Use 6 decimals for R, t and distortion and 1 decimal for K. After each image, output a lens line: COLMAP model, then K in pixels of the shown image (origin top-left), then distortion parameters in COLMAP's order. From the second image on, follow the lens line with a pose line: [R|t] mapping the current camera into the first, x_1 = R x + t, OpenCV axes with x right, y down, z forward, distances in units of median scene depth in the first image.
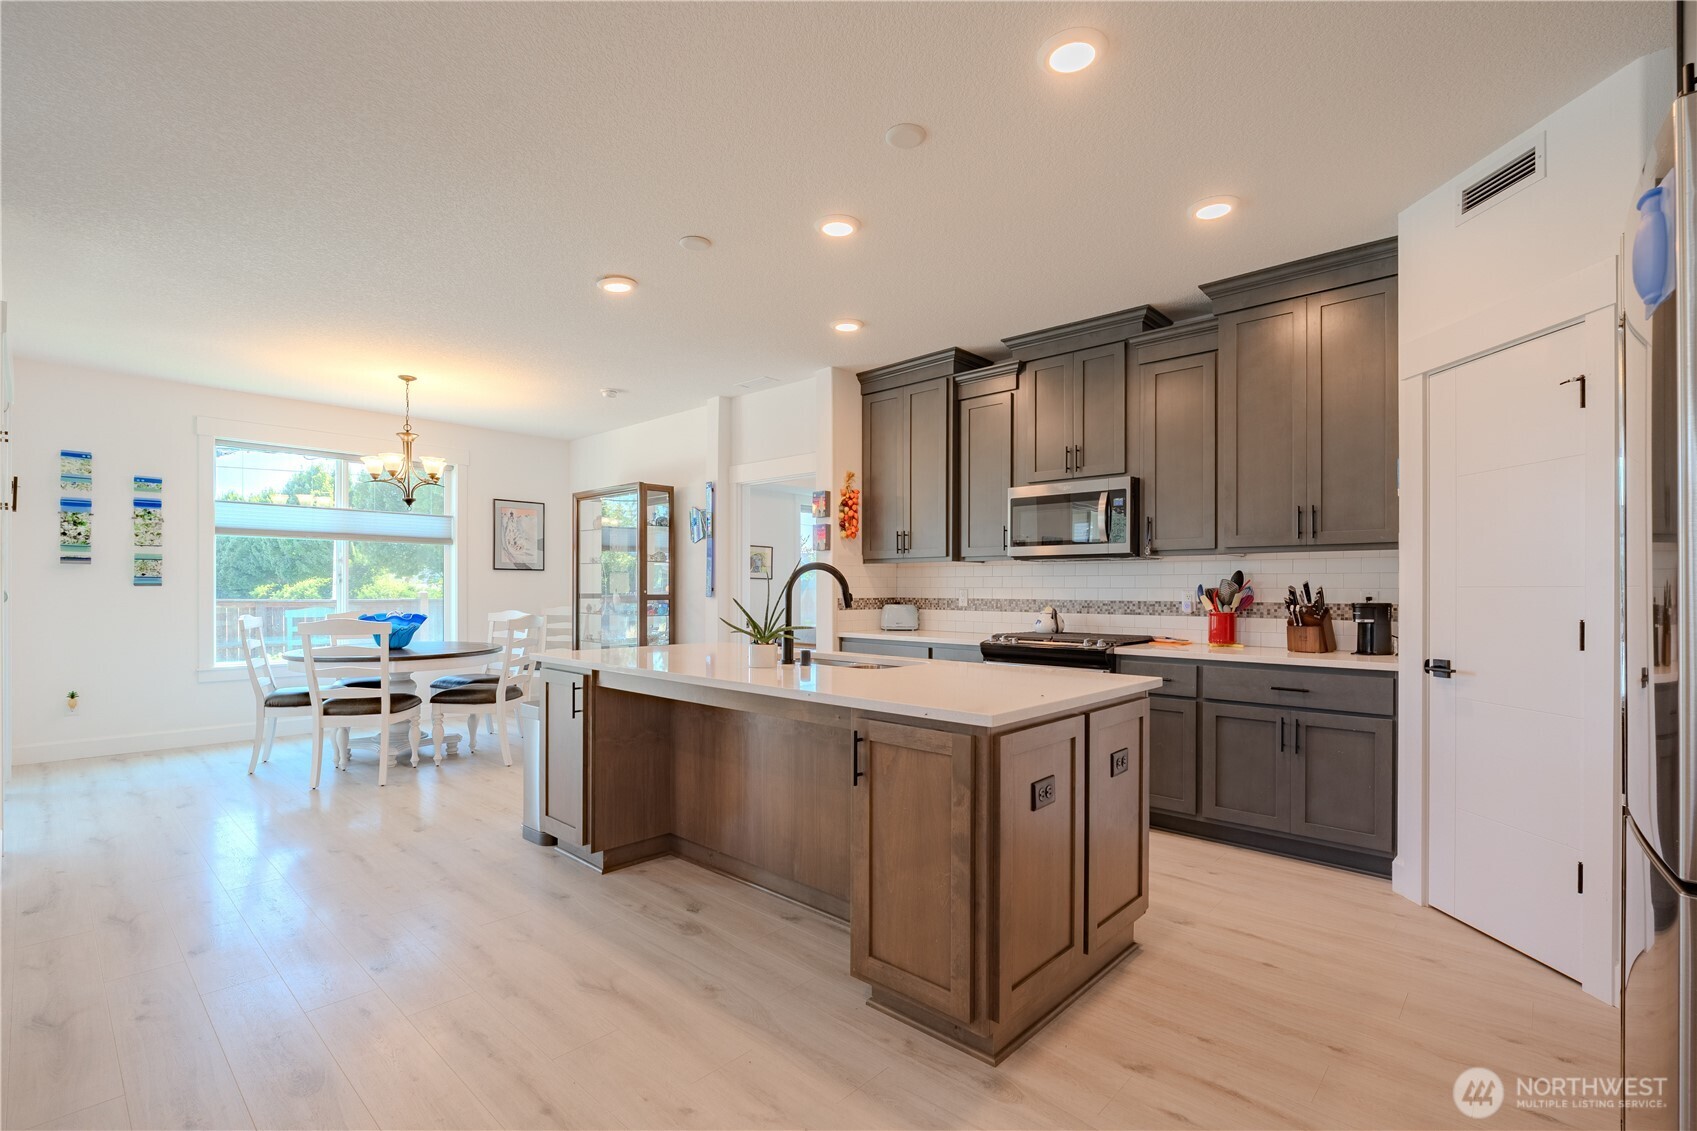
lens RADIAL K [[761.6, 0, 834.8], [0, 761.6, 589.9], [0, 0, 1]] dist [-0.002244, -0.000319]
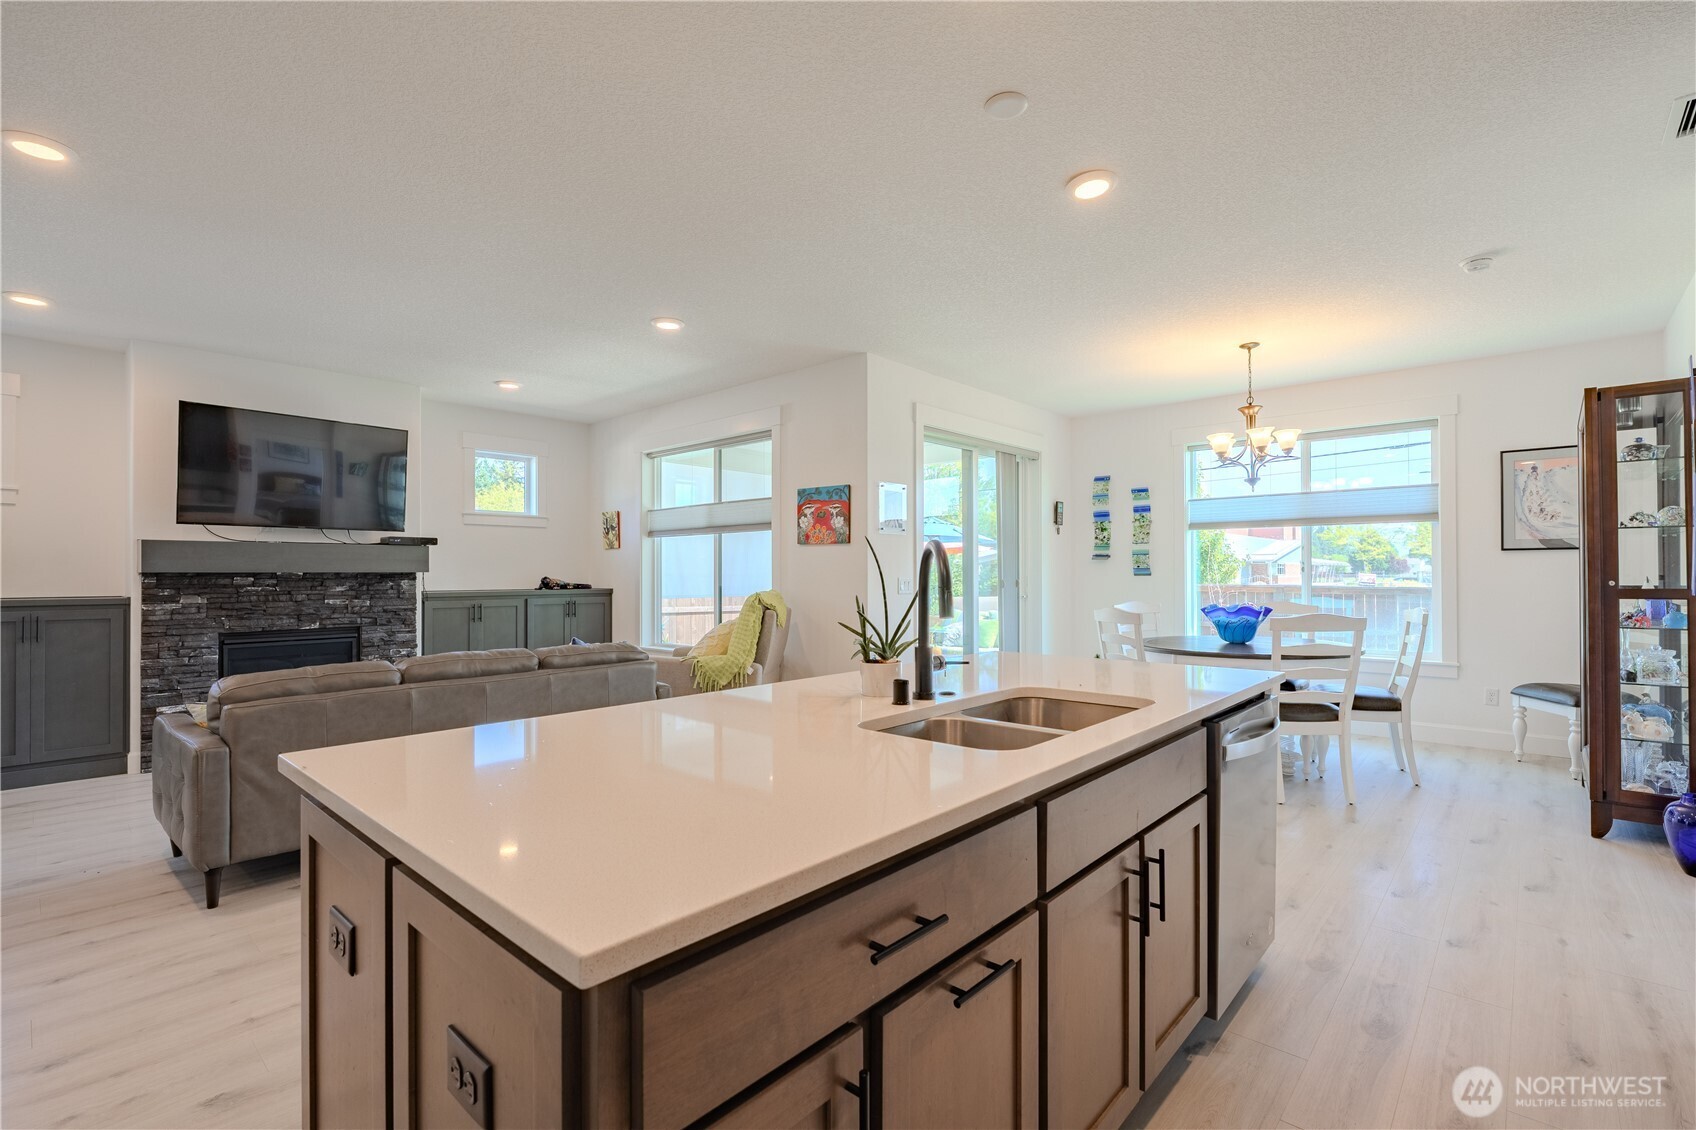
lens RADIAL K [[761.1, 0, 857.4], [0, 761.1, 565.7], [0, 0, 1]] dist [-0.007228, -0.000216]
pose [[0.025534, -0.016232, -0.999542, 0.355720], [0.001779, 0.999867, -0.016192, -0.002793], [0.999672, -0.001365, 0.025559, 0.562235]]
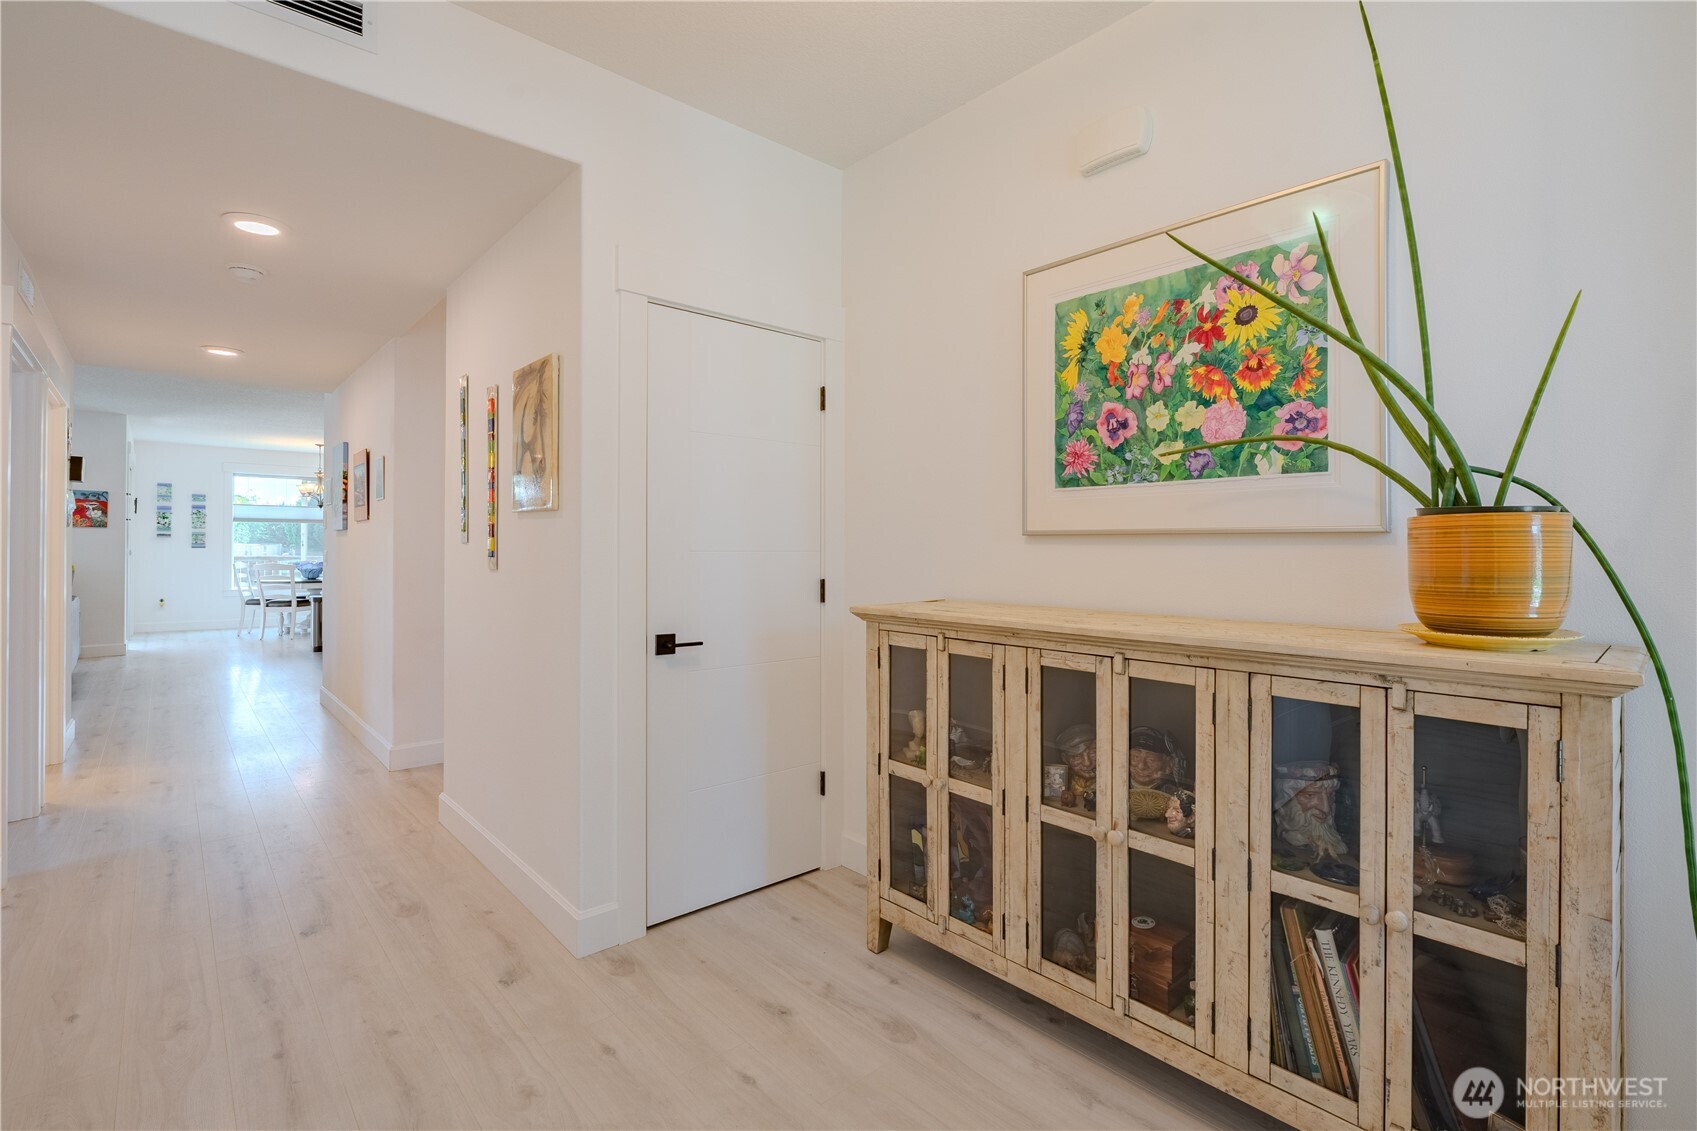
lens RADIAL K [[777.2, 0, 891.4], [0, 777.2, 543.4], [0, 0, 1]] dist [-0.004594, -0.000370]
pose [[0.998172, -0.000911, -0.060438, 1.177453], [0.000374, 0.999960, -0.008892, 0.001812], [0.060444, 0.008853, 0.998132, -1.047639]]
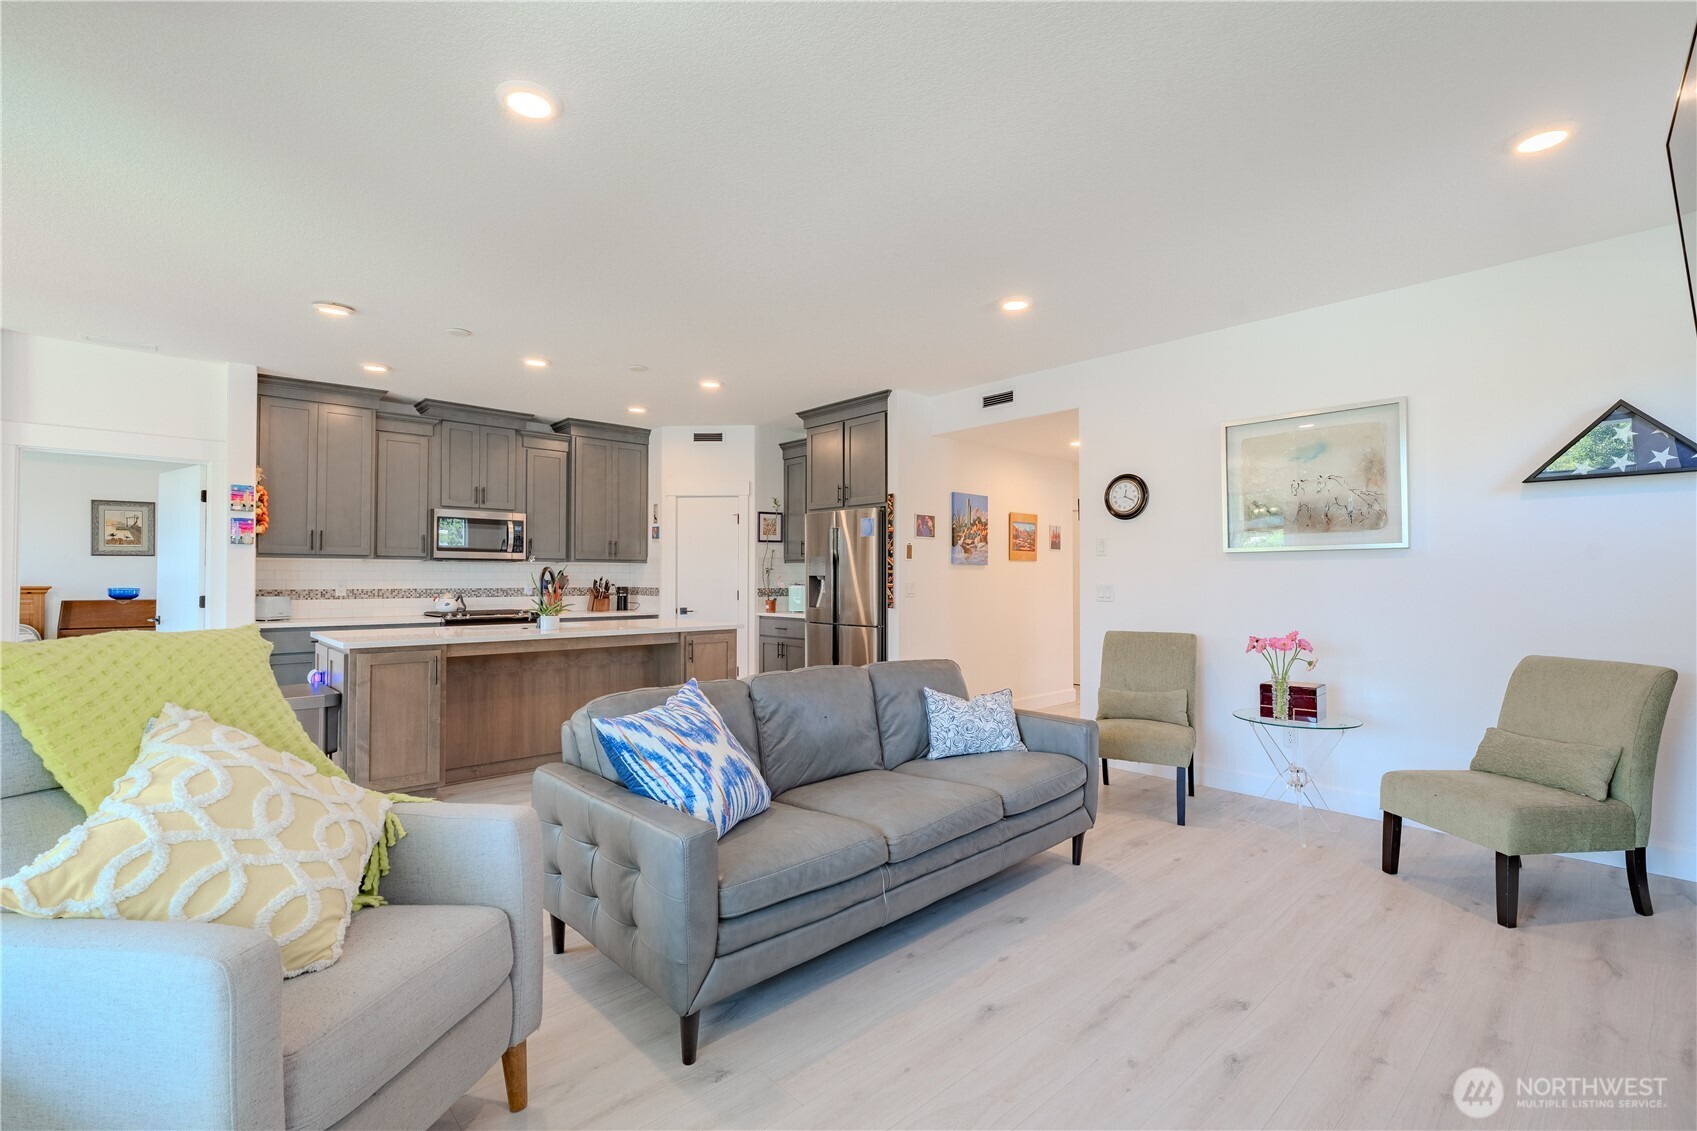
lens RADIAL K [[761.5, 0, 858.0], [0, 761.5, 566.2], [0, 0, 1]] dist [-0.007228, -0.000216]
pose [[0.069034, 0.012523, 0.997536, -0.999199], [0.001265, 0.999919, -0.012641, -0.008985], [-0.997614, 0.002134, 0.069013, 0.124168]]
